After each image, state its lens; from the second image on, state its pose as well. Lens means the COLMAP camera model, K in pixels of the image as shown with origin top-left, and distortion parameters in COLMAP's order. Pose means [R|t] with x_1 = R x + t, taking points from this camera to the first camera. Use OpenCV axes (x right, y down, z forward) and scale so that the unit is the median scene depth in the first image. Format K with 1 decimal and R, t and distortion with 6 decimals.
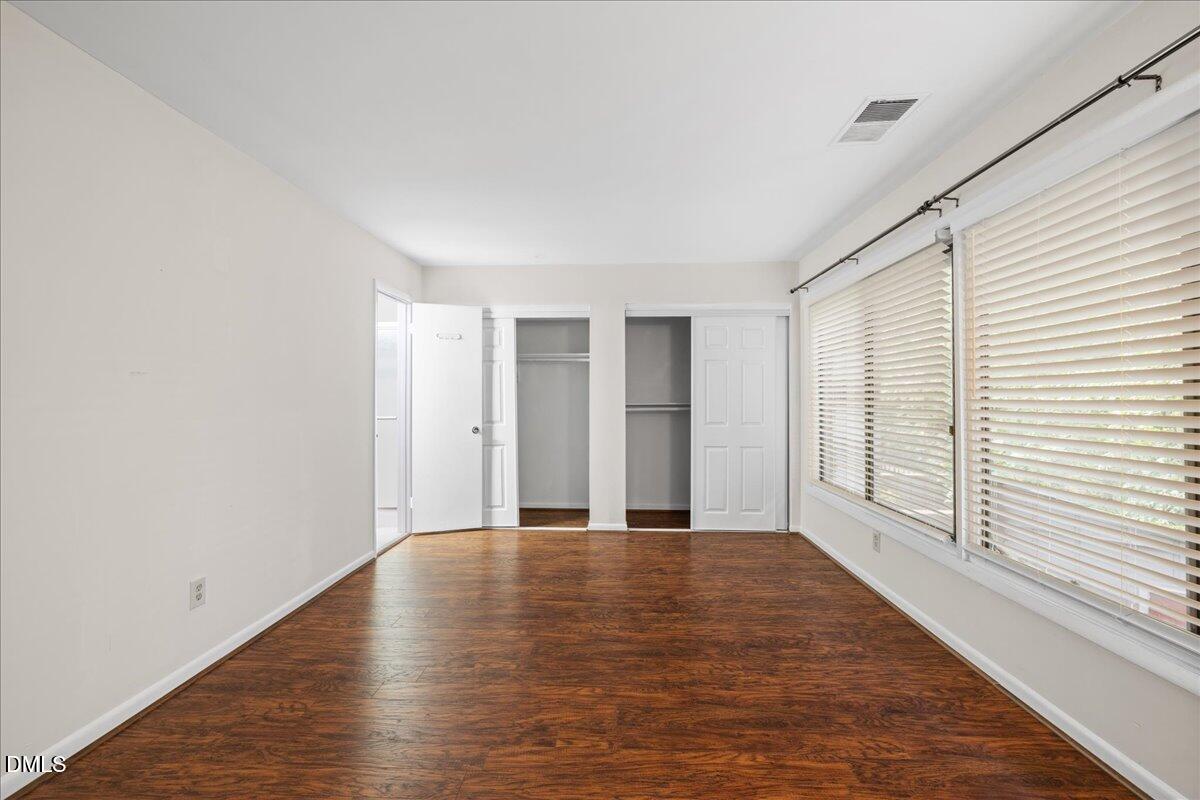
lens RADIAL K [[506.7, 0, 594.6], [0, 506.7, 402.6], [0, 0, 1]] dist [0.002181, 0.000367]
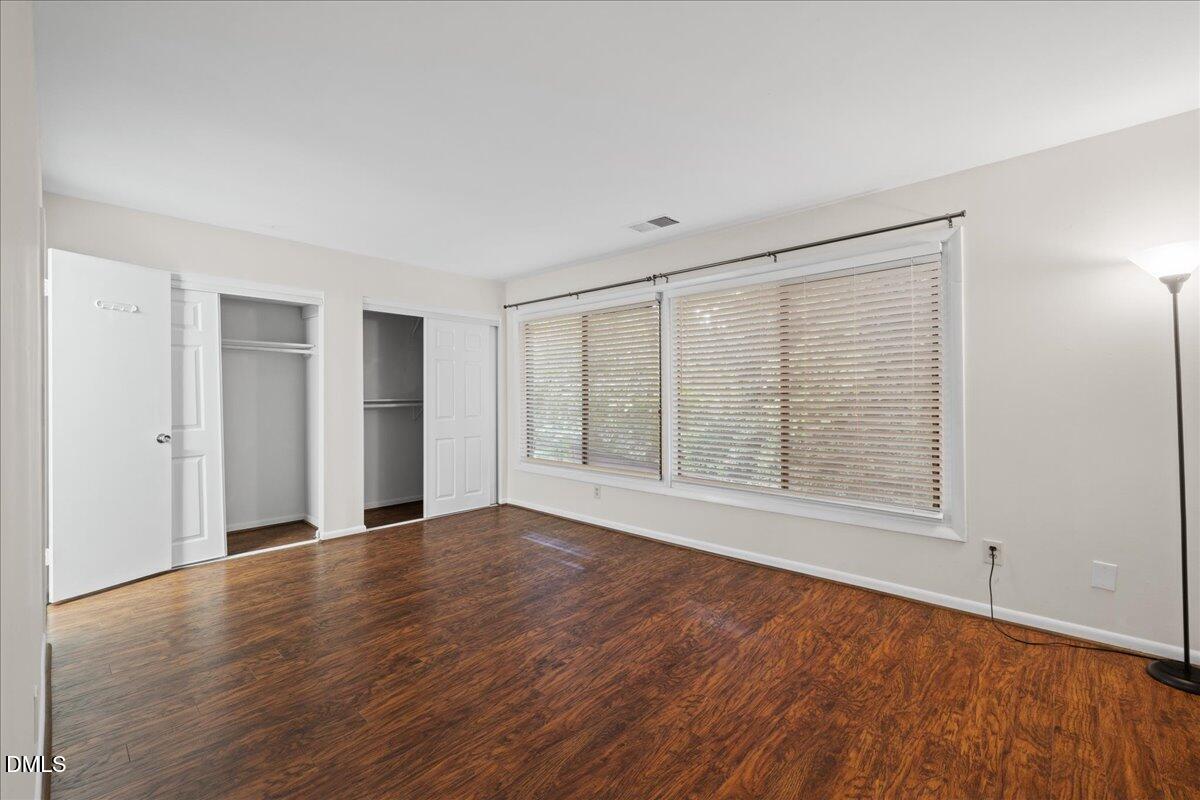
lens RADIAL K [[506.7, 0, 594.6], [0, 506.7, 402.6], [0, 0, 1]] dist [0.002181, 0.000367]
pose [[0.641539, -0.013988, 0.766963, -0.395667], [0.009647, 0.999902, 0.010167, 0.000901], [-0.767030, 0.000876, 0.641611, 0.045958]]
